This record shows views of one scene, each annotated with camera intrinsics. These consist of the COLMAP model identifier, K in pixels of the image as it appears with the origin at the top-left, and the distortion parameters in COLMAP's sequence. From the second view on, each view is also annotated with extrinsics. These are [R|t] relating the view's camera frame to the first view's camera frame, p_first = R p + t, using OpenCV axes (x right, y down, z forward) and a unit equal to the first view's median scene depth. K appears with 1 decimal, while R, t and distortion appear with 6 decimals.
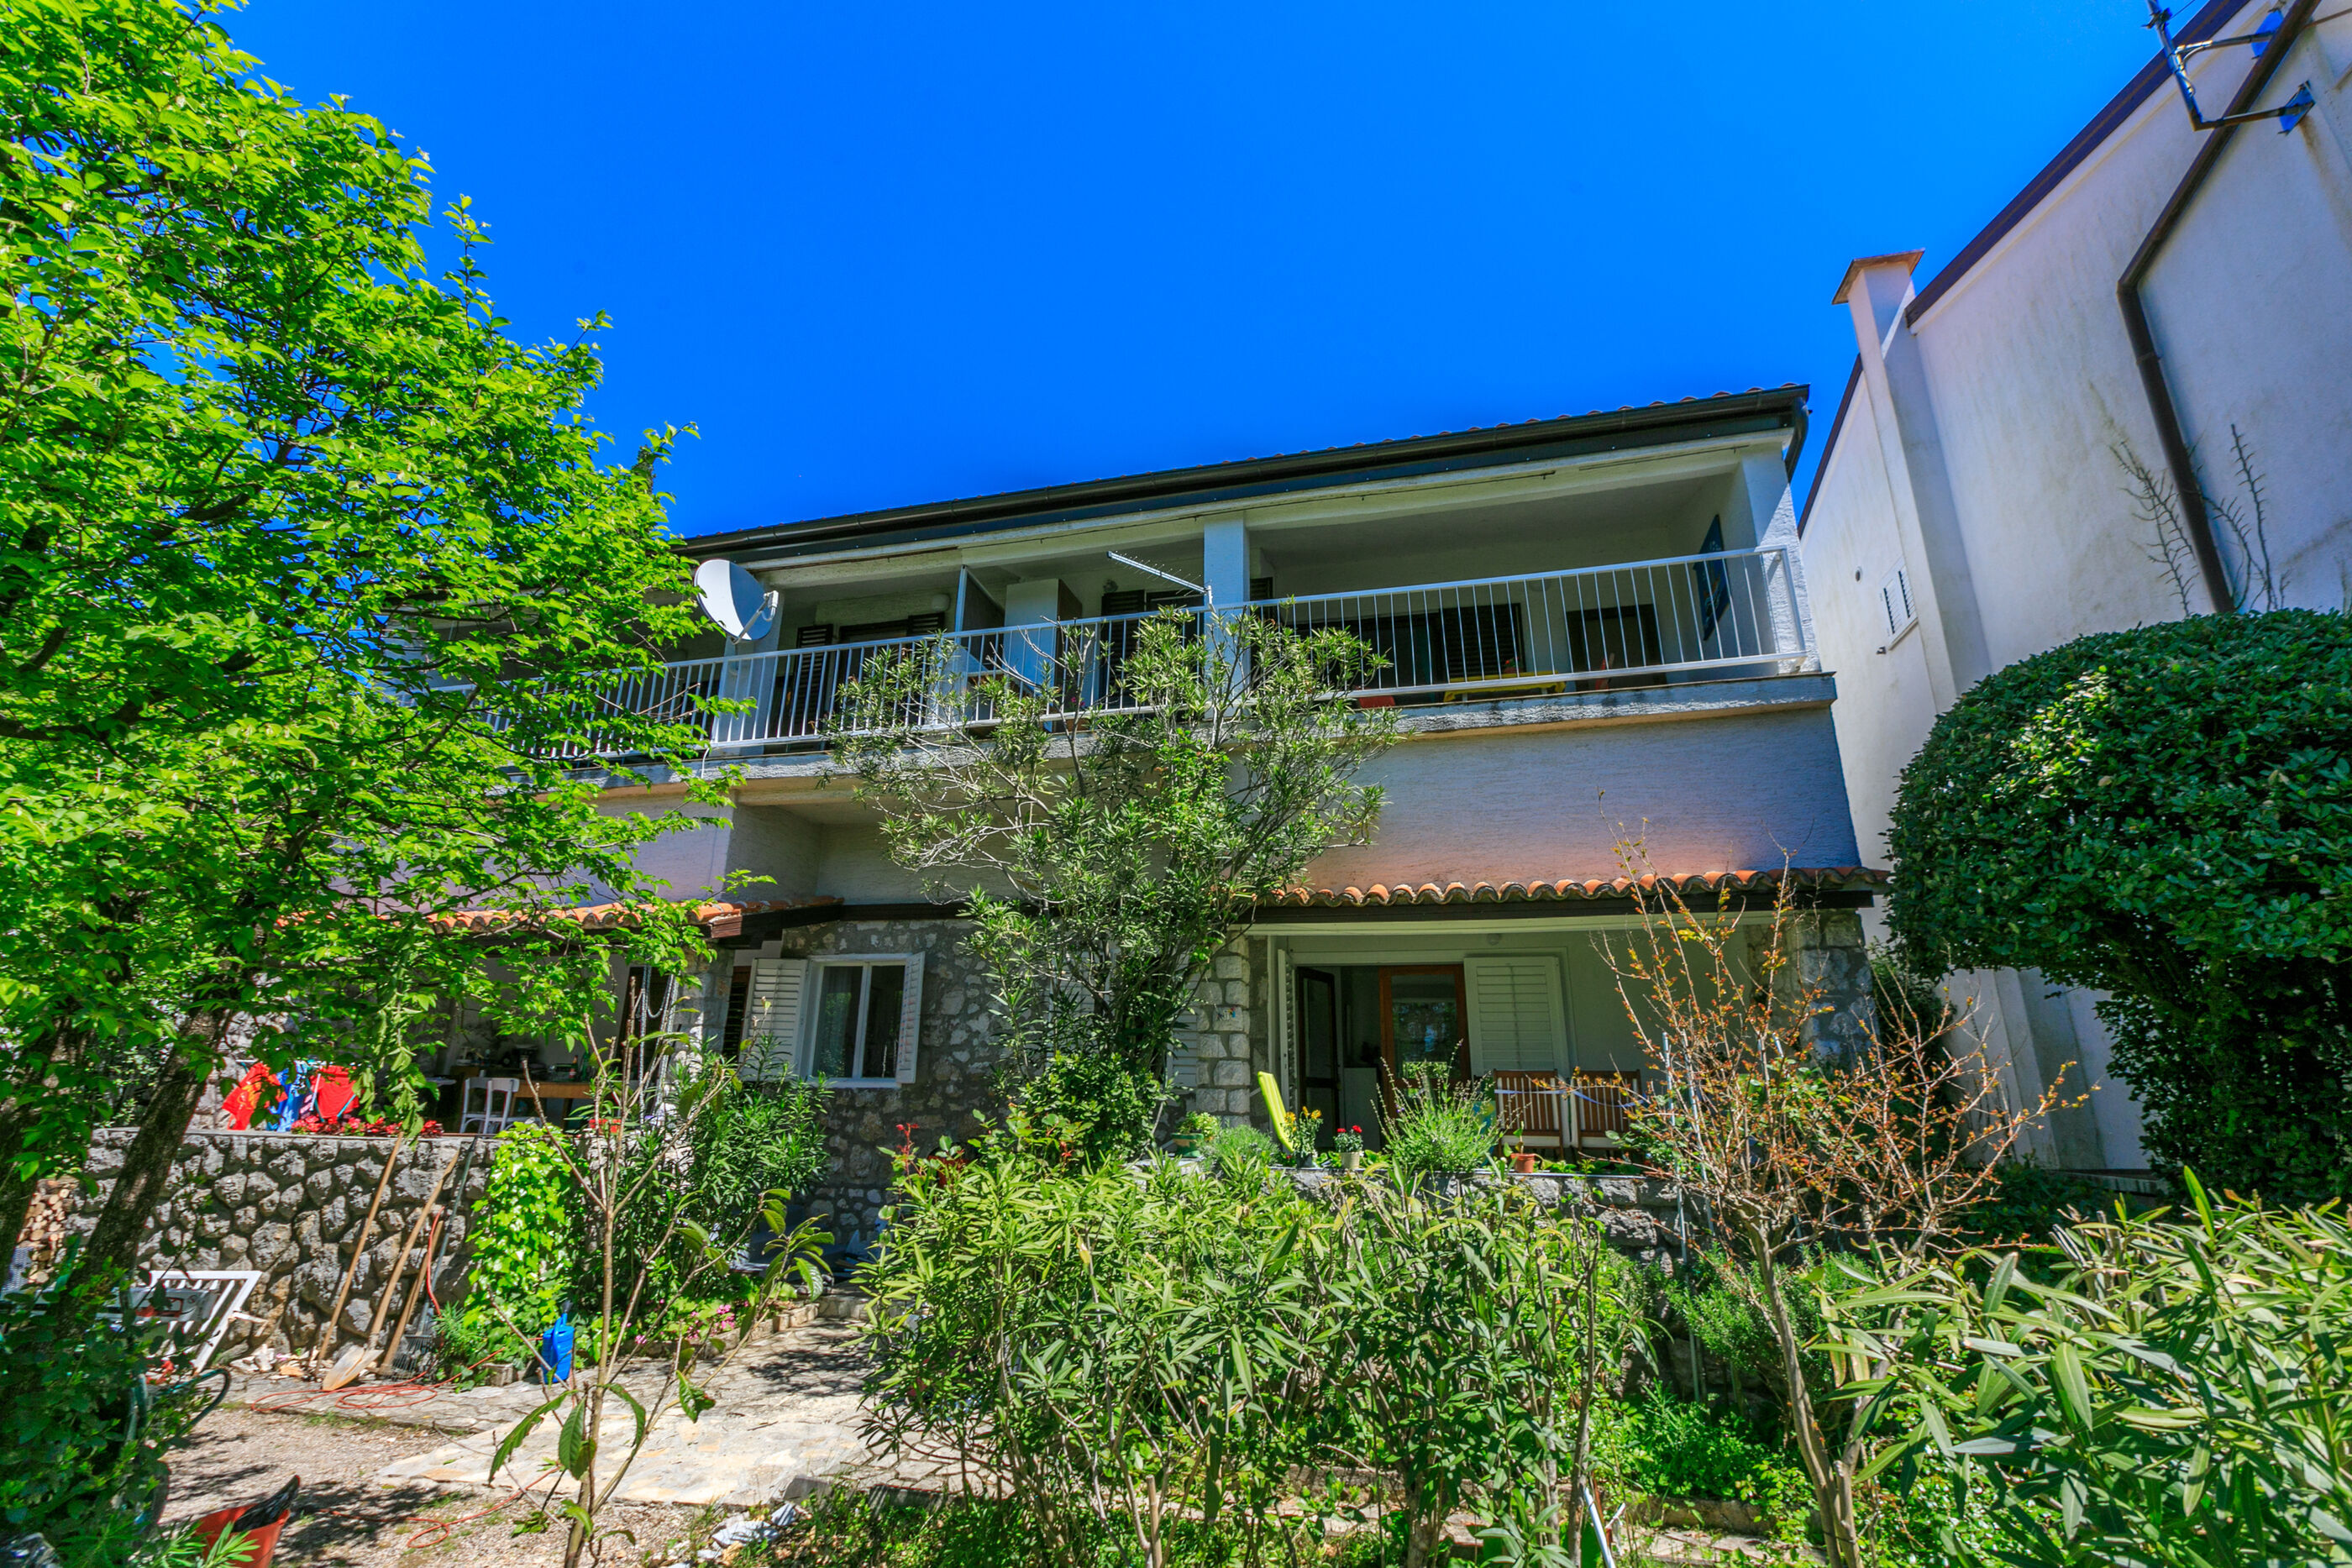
lens RADIAL K [[1070.7, 0, 1177.8], [0, 1070.7, 778.0], [0, 0, 1]] dist [-0.001203, 0.000881]
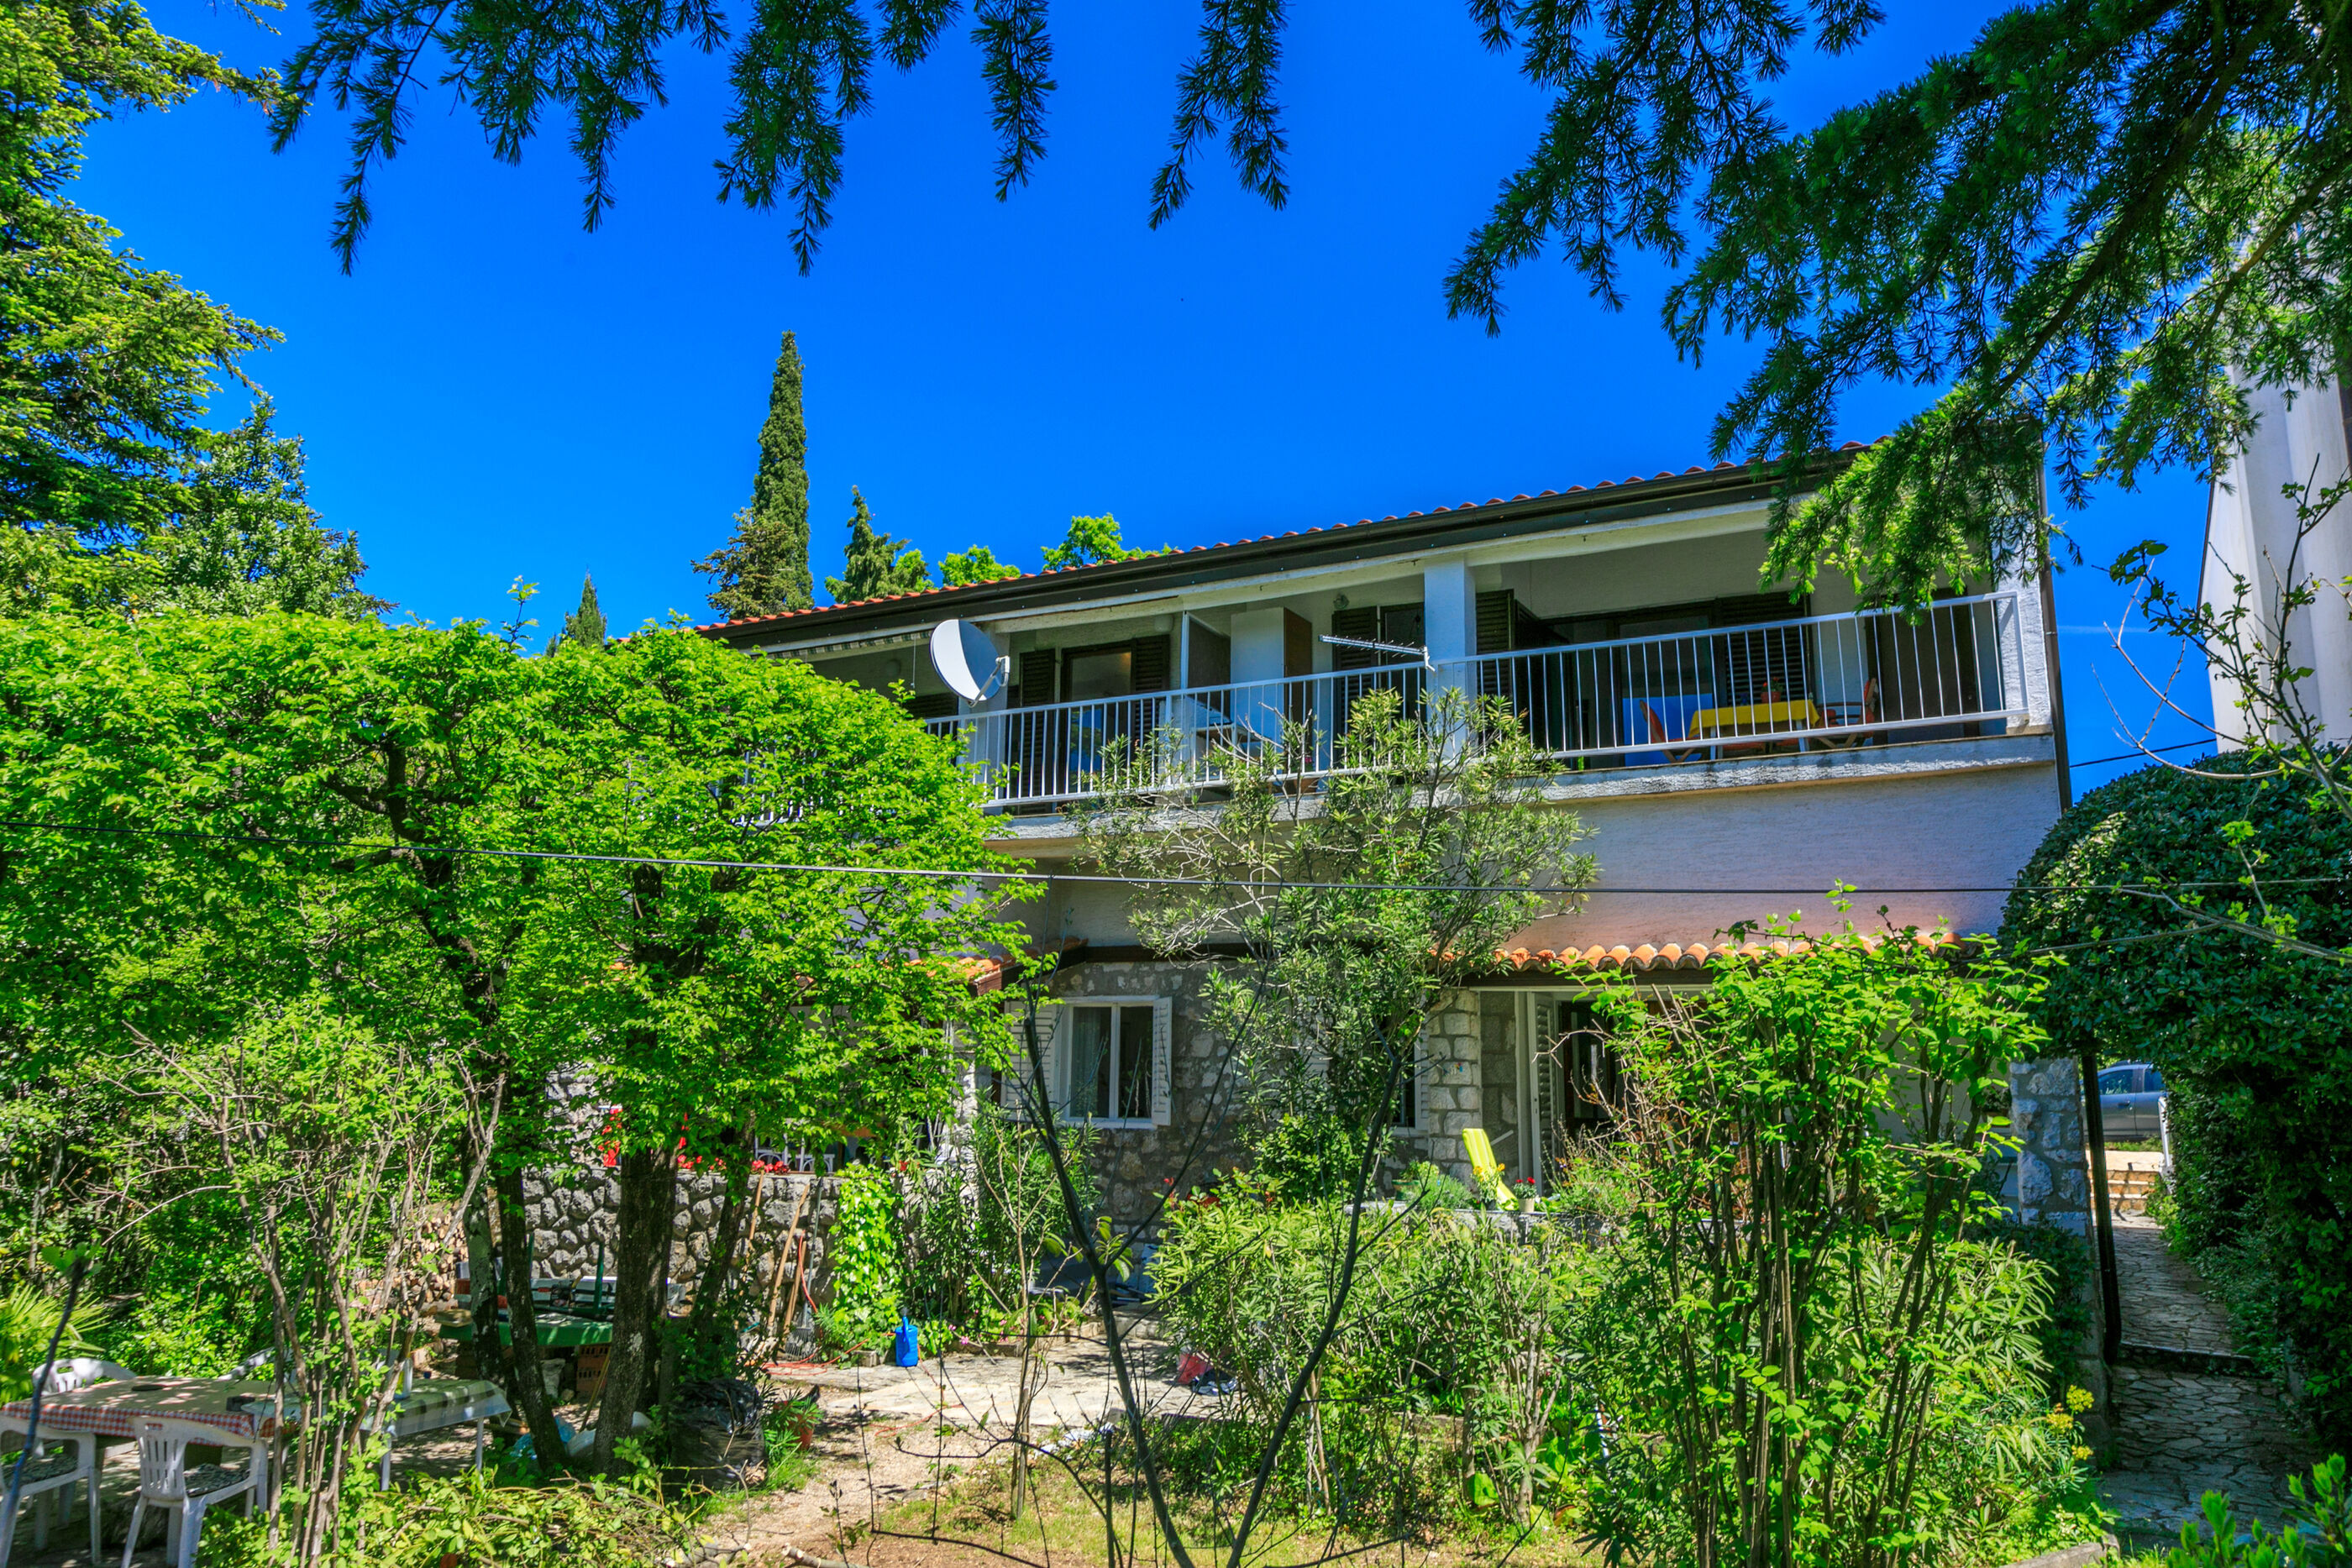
lens RADIAL K [[1678.2, 0, 1173.3], [0, 1678.2, 783.1], [0, 0, 1]] dist [-0.010139, 0.000680]
pose [[0.974249, -0.041106, -0.221695, 0.169780], [0.063364, 0.993531, 0.094237, -0.257578], [0.216387, -0.105858, 0.970552, -0.703507]]
